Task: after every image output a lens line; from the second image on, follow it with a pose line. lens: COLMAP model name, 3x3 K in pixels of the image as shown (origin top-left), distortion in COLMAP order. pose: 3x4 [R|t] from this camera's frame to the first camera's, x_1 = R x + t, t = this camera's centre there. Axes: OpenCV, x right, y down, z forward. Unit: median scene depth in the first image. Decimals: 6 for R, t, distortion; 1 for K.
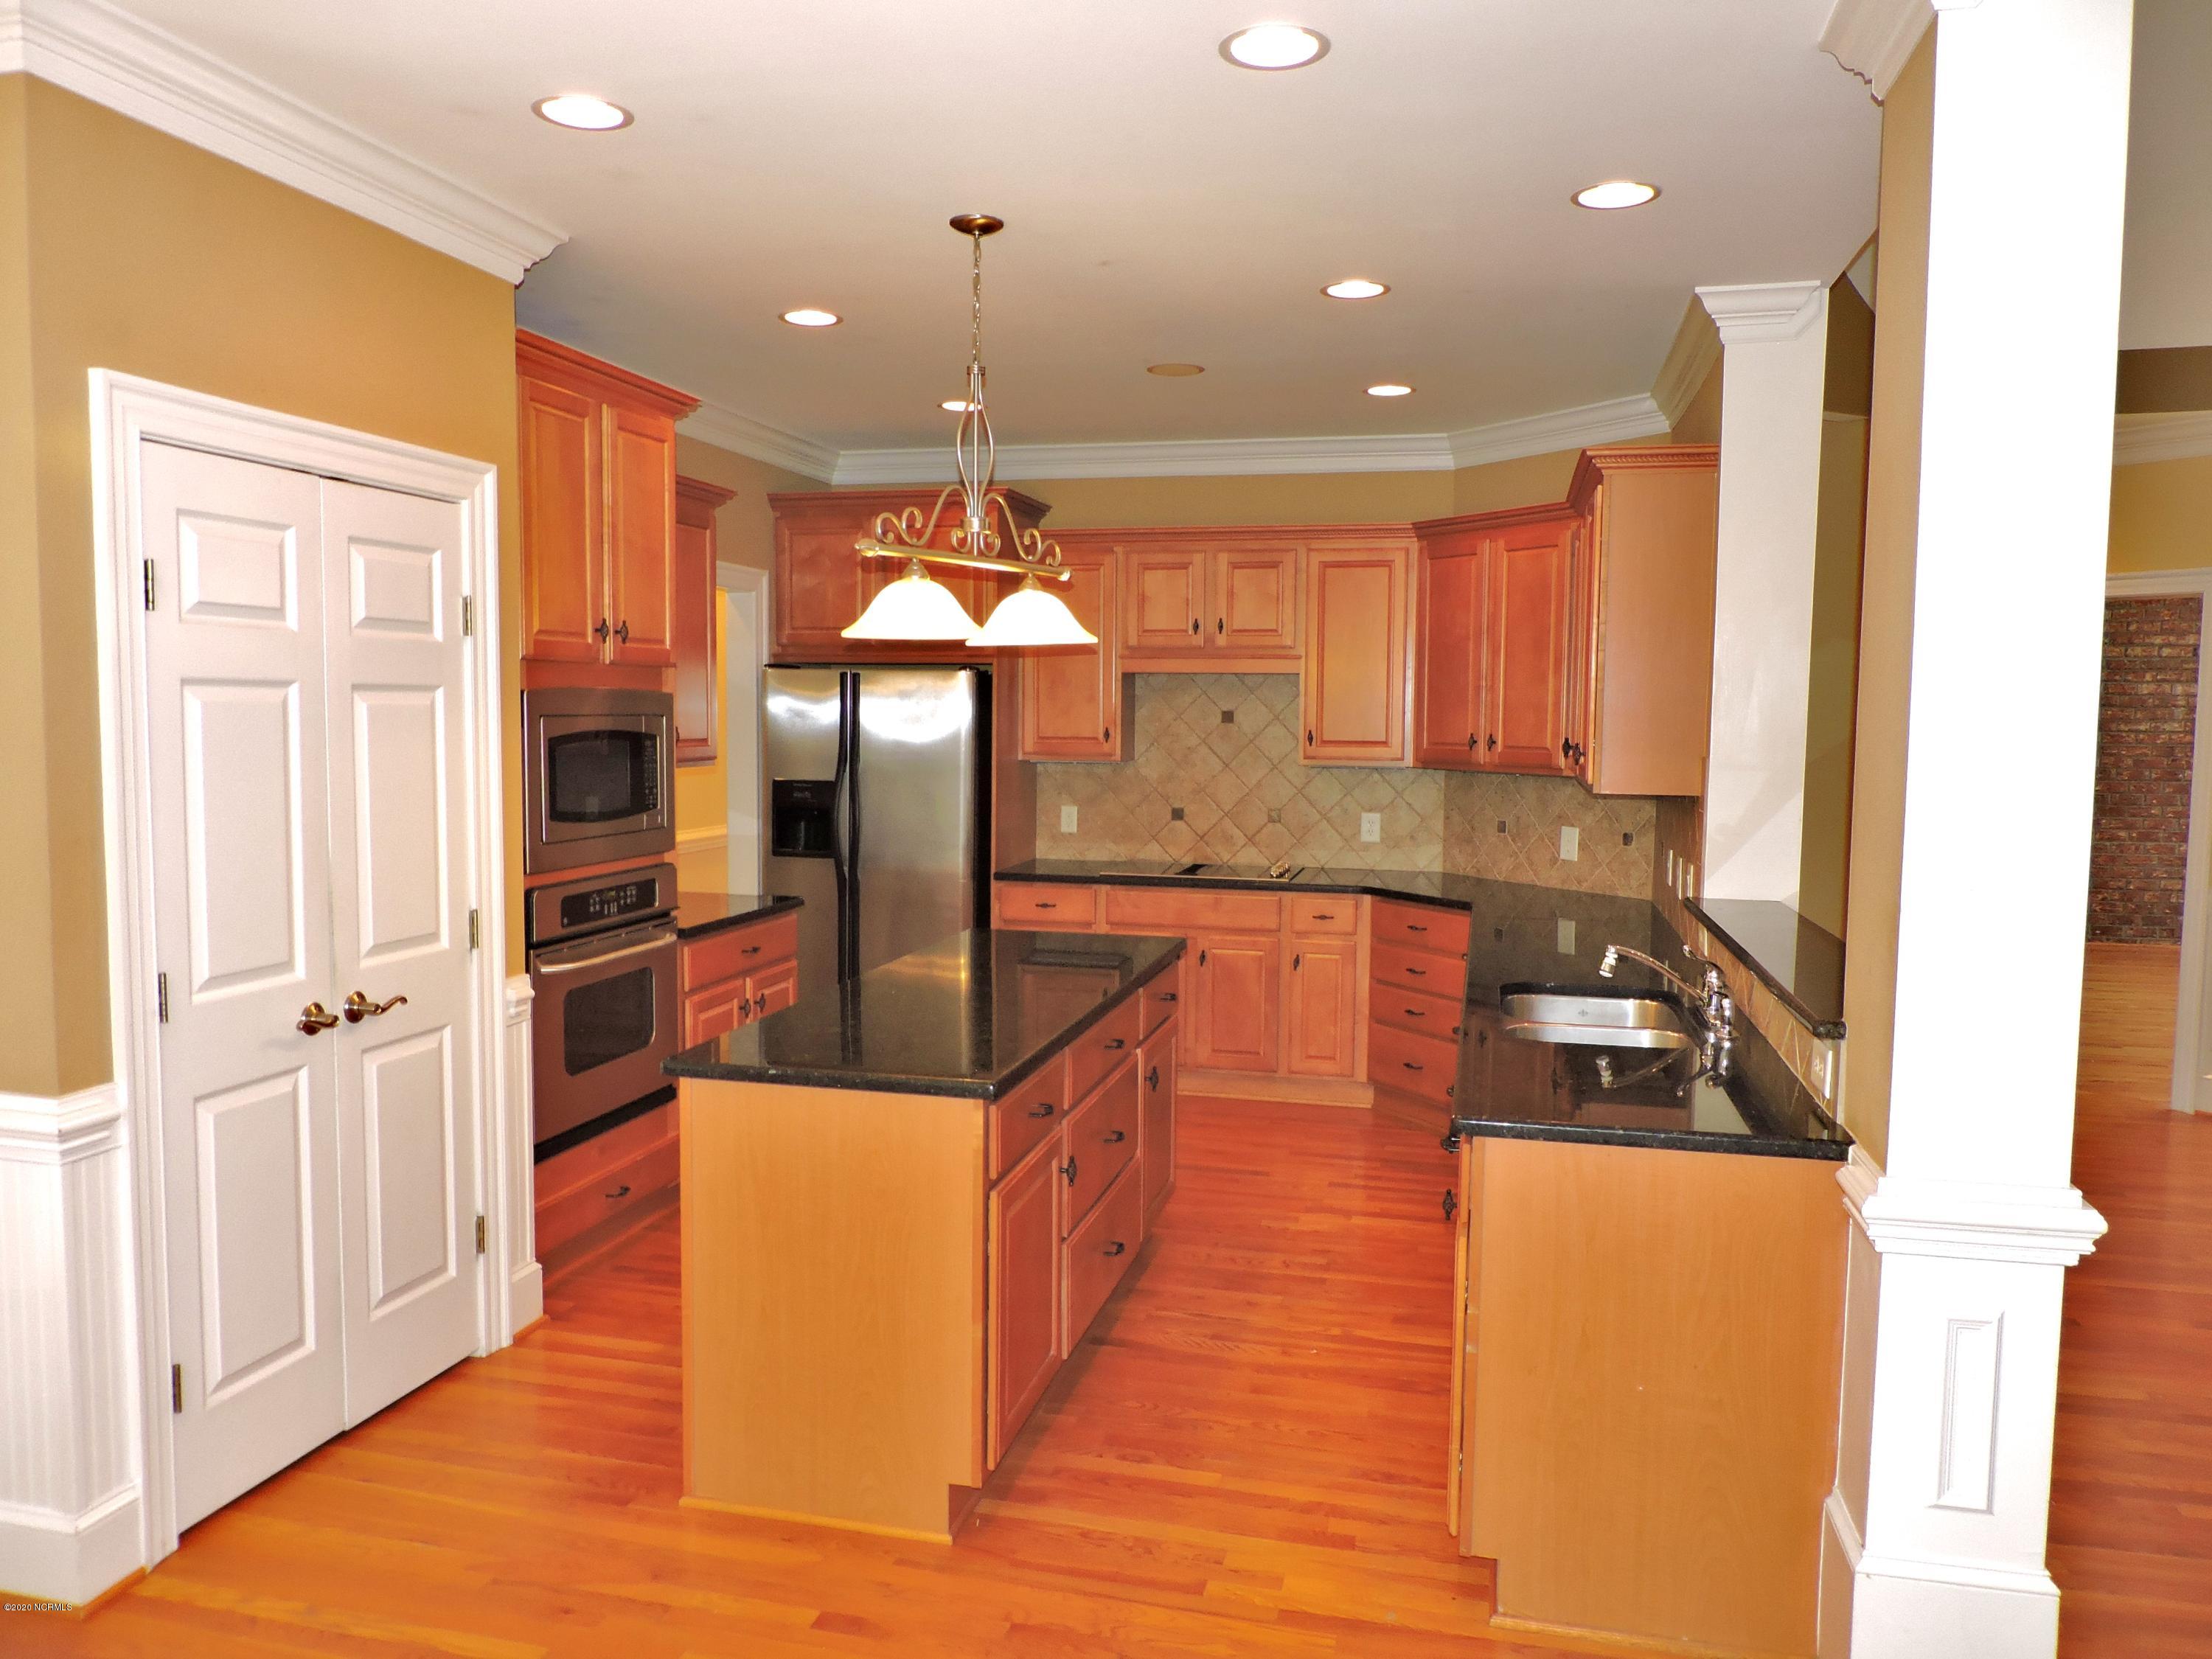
lens RADIAL K [[1556.6, 0, 1088.3], [0, 1556.6, 833.3], [0, 0, 1]] dist [-0.030677, 0.011824]
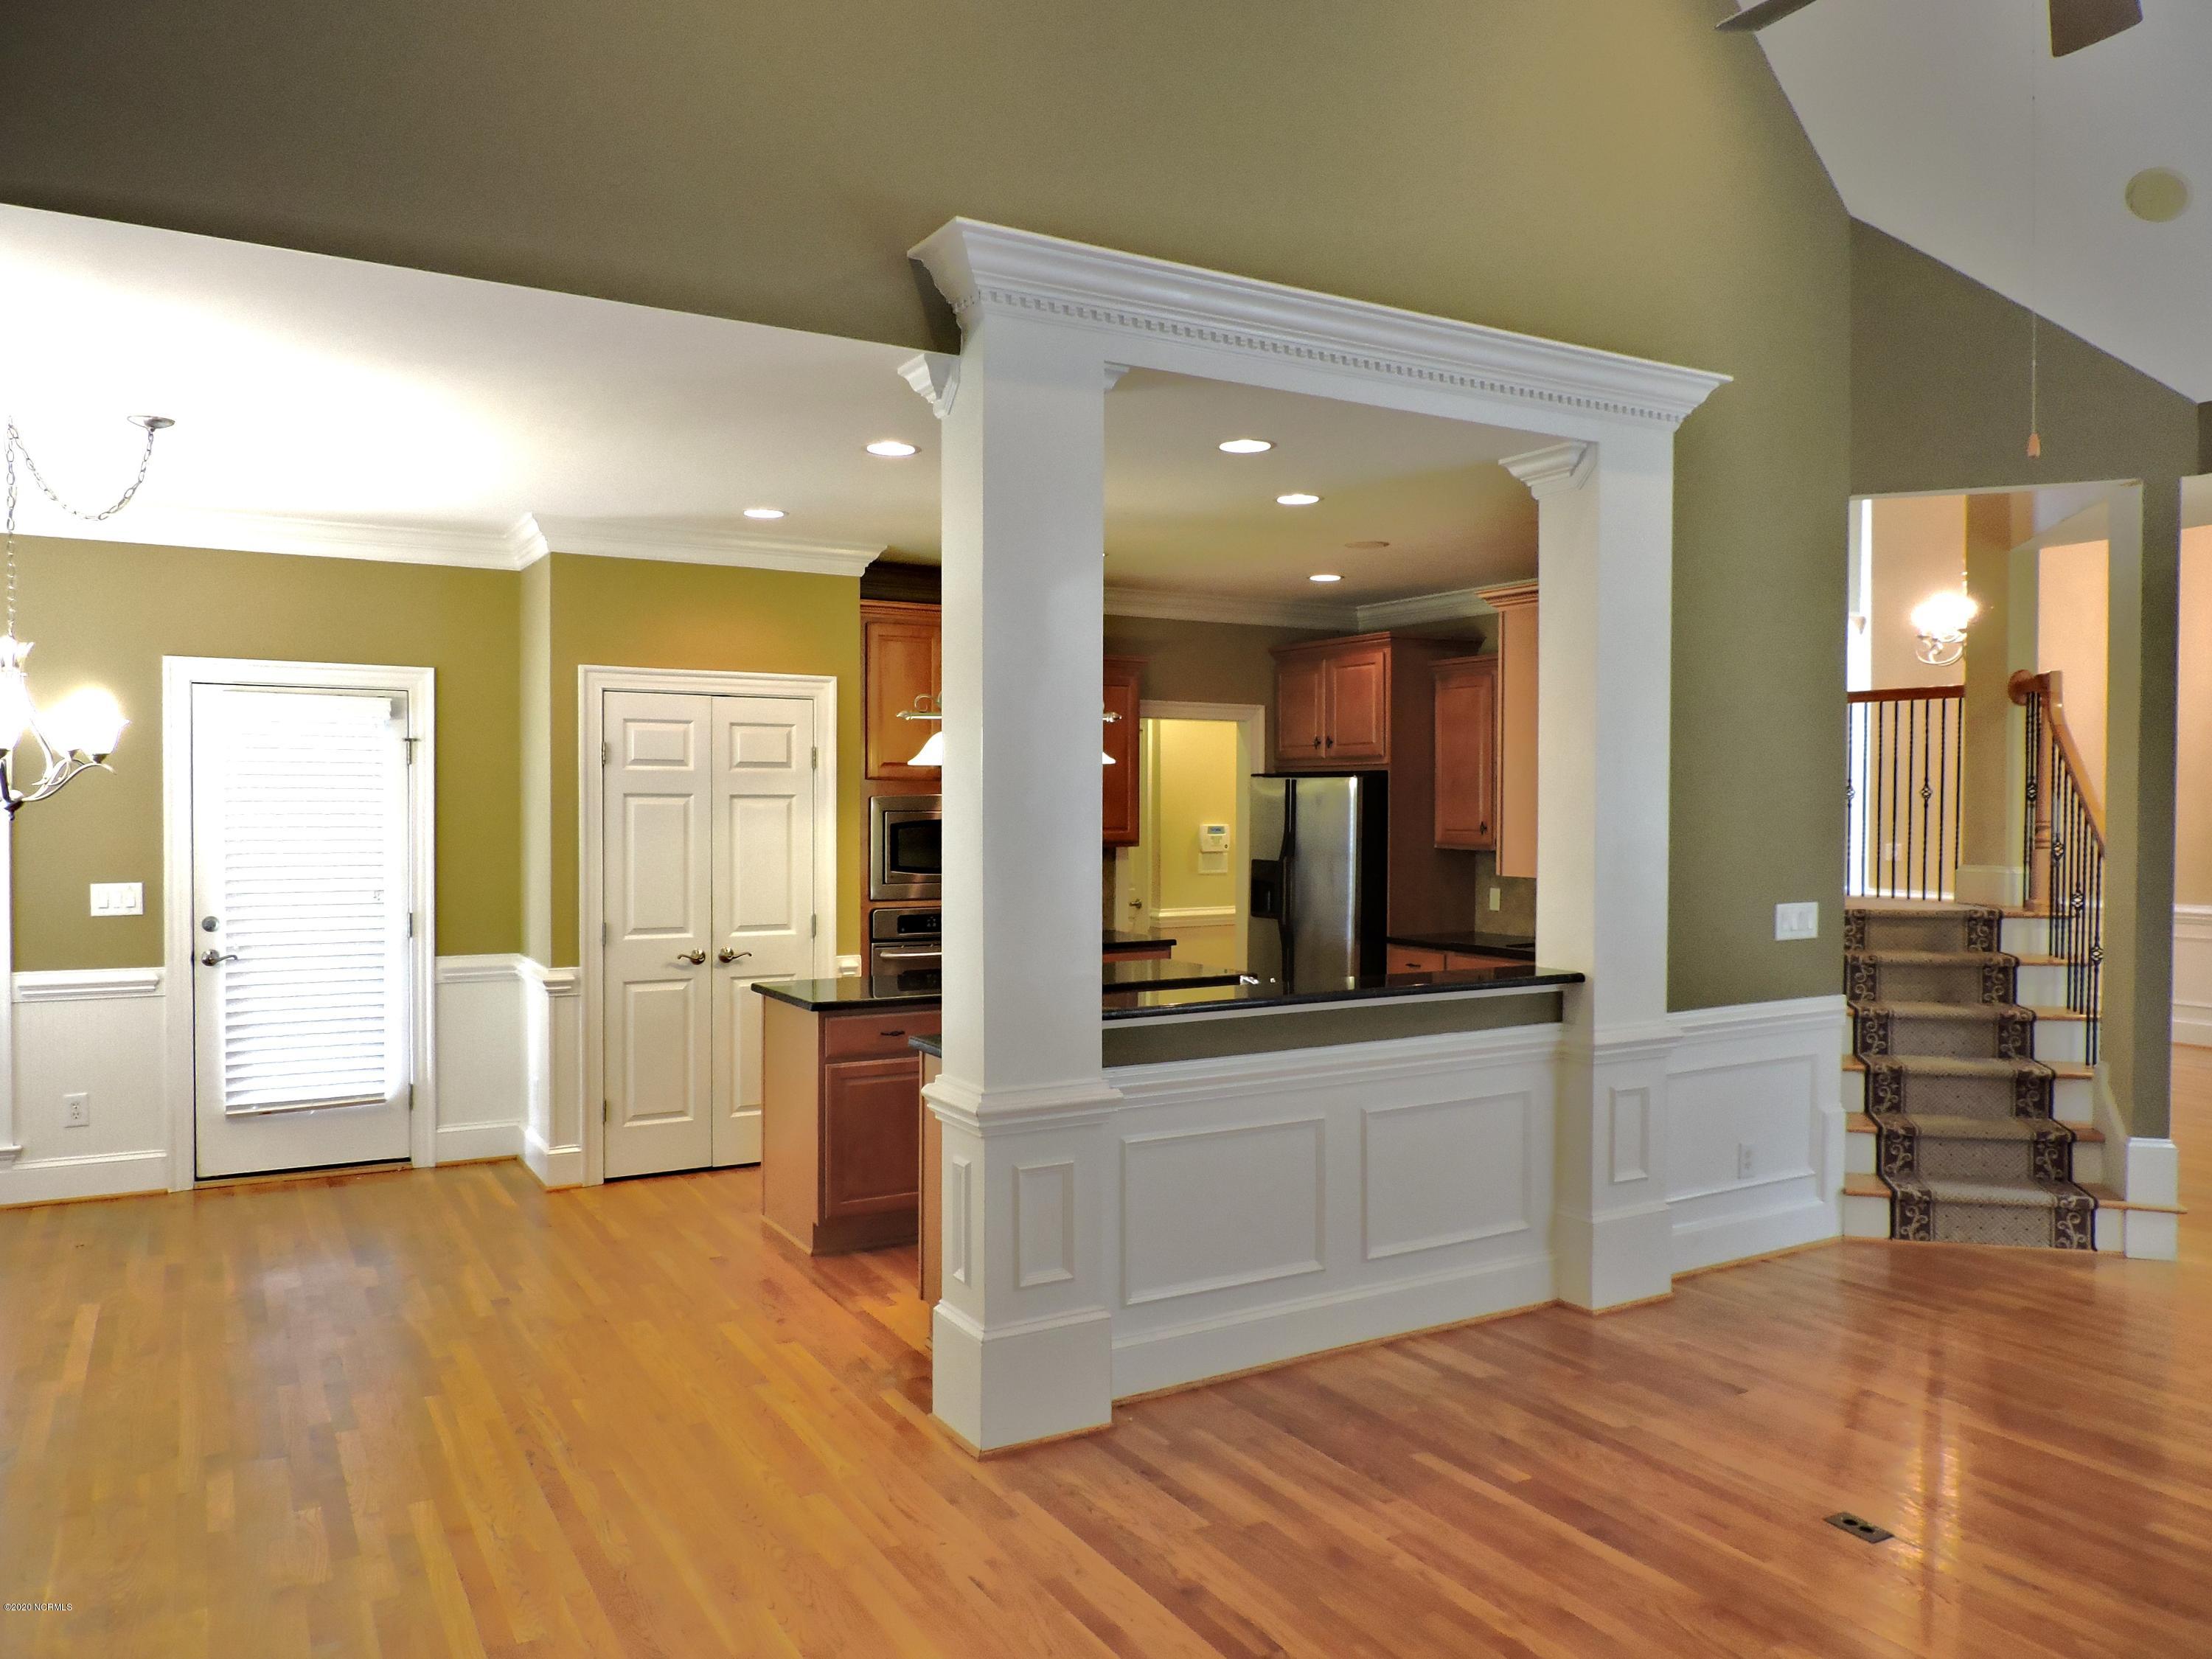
lens RADIAL K [[1556.6, 0, 1105.1], [0, 1556.6, 825.8], [0, 0, 1]] dist [-0.030677, 0.011824]
pose [[0.700147, 0.004952, -0.713982, 1.015883], [-0.054398, 0.997439, -0.046426, 0.008837], [0.711924, 0.071344, 0.698623, -0.056987]]
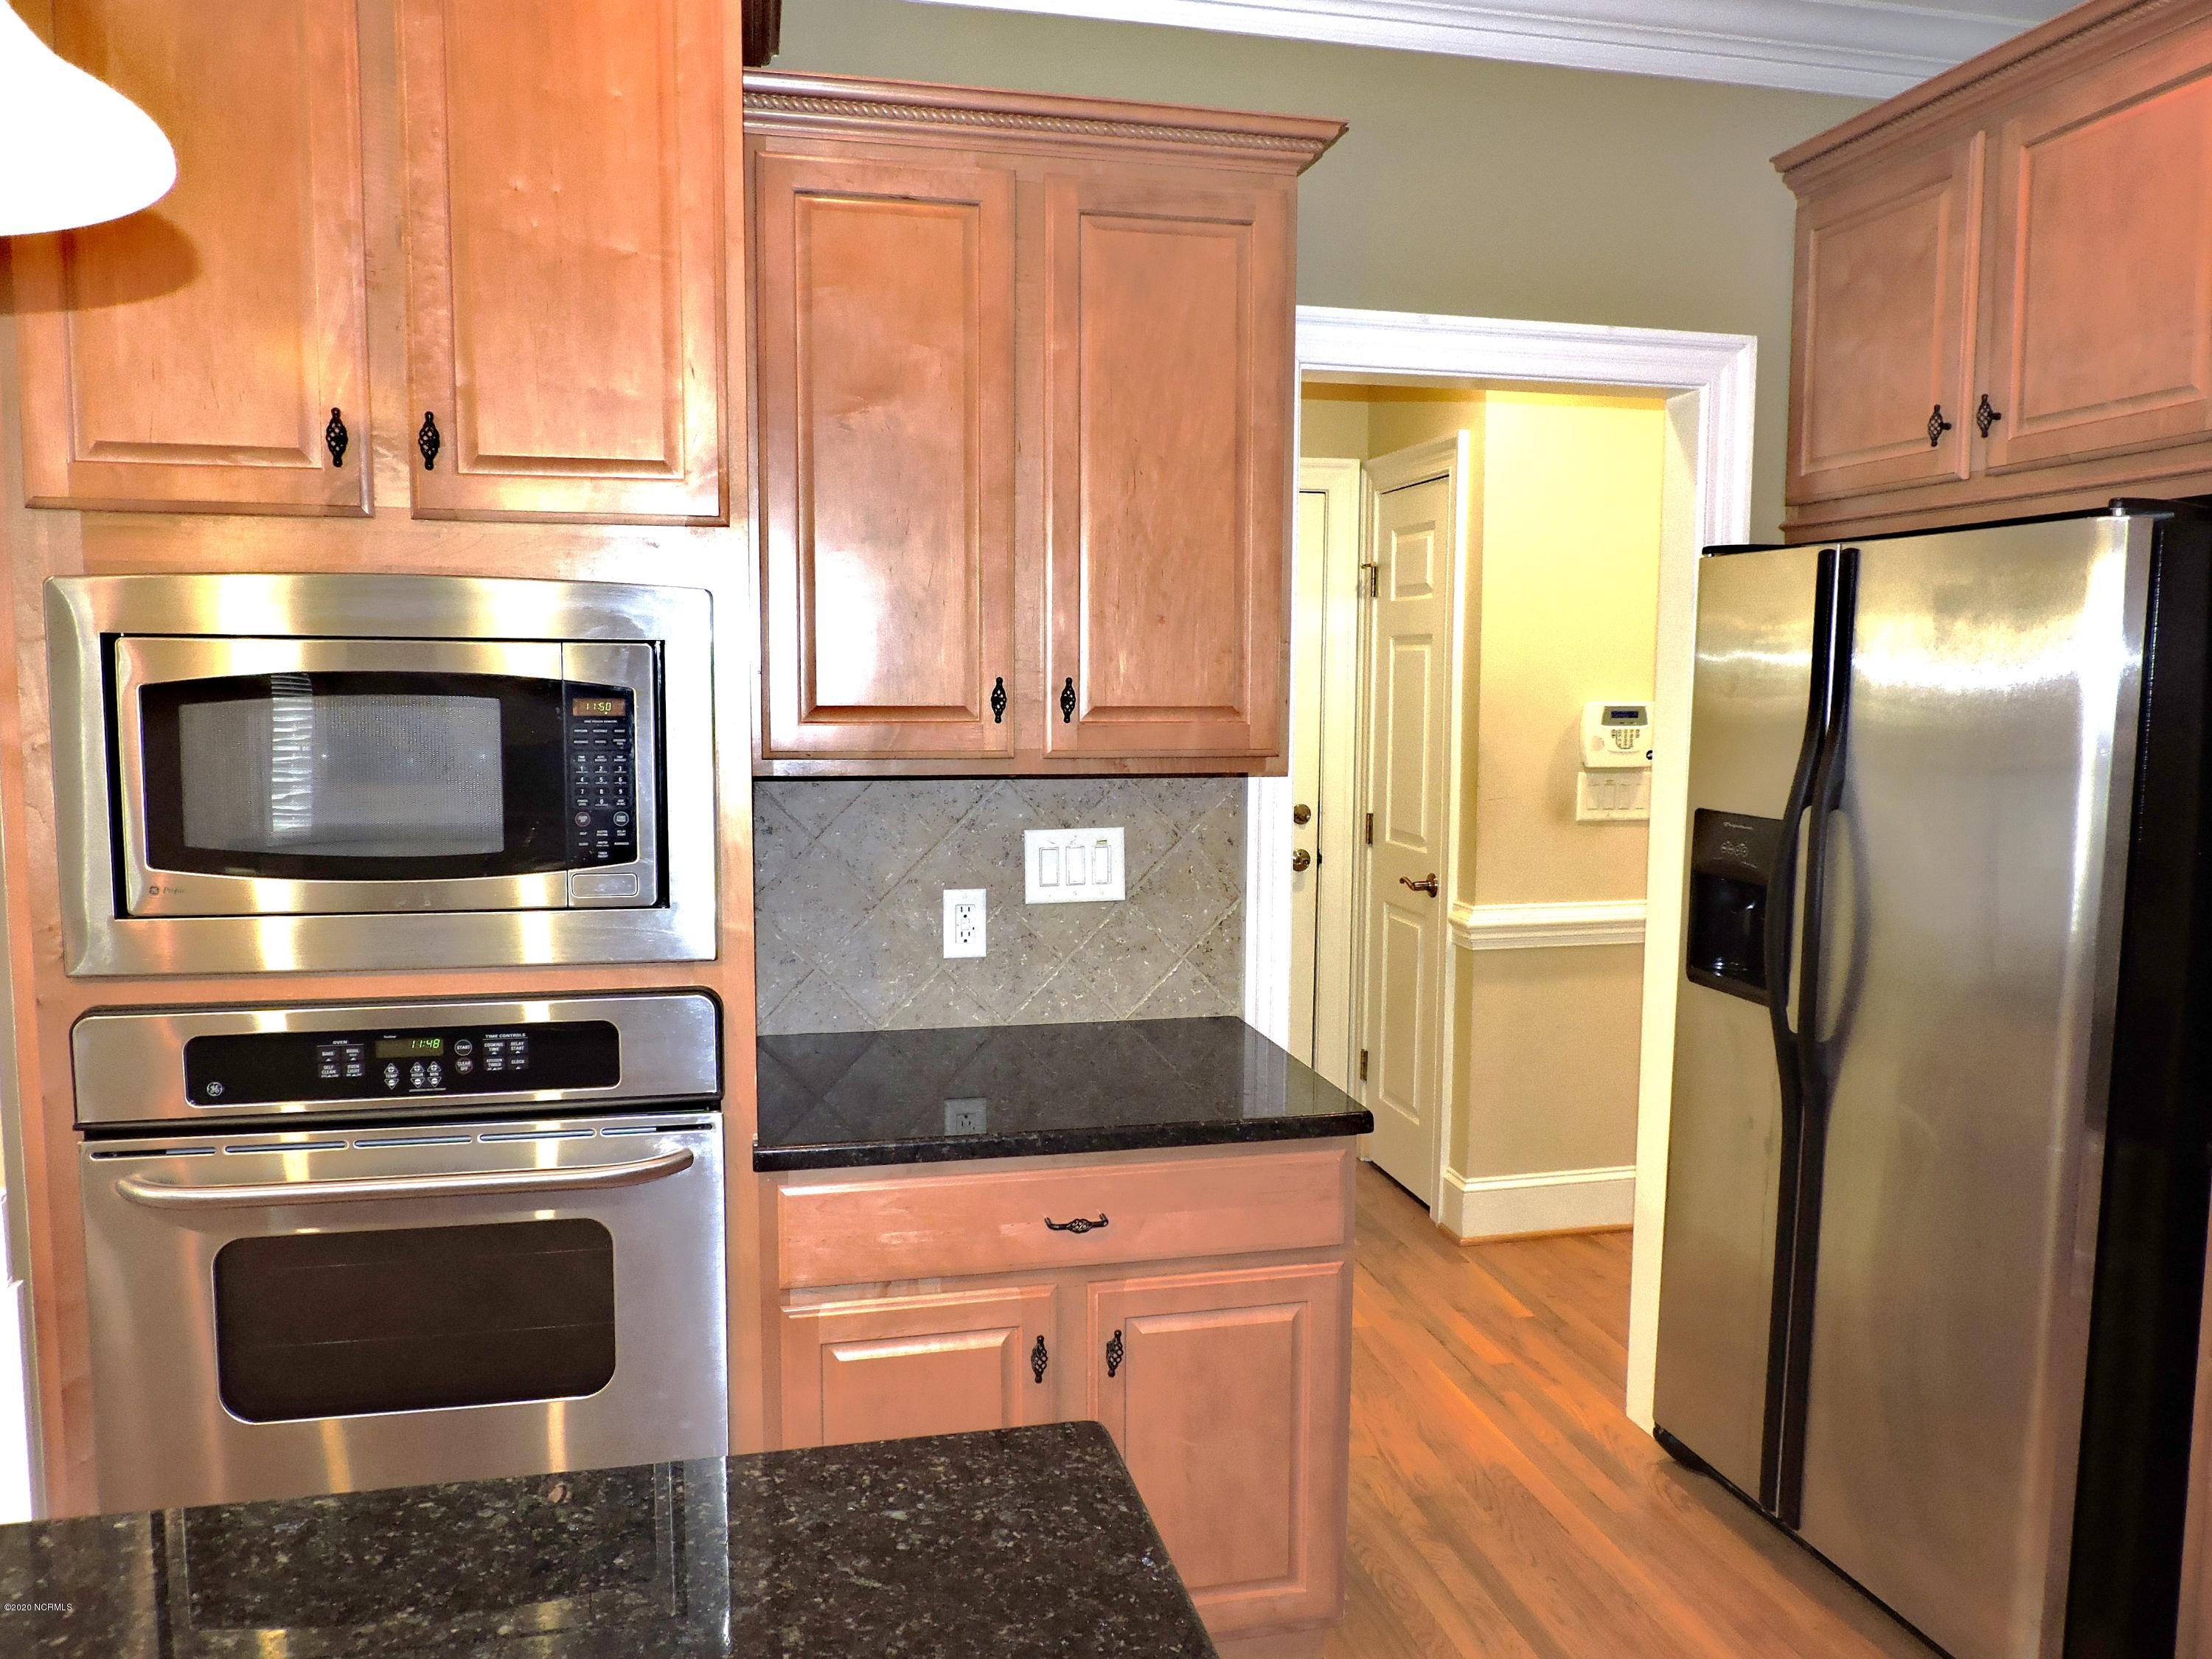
lens RADIAL K [[1556.6, 0, 1095.9], [0, 1556.6, 833.8], [0, 0, 1]] dist [-0.030677, 0.011824]
pose [[0.446805, 0.080995, -0.890957, 0.169098], [-0.071236, 0.995952, 0.054816, -0.059220], [0.891791, 0.038976, 0.450767, 0.982496]]
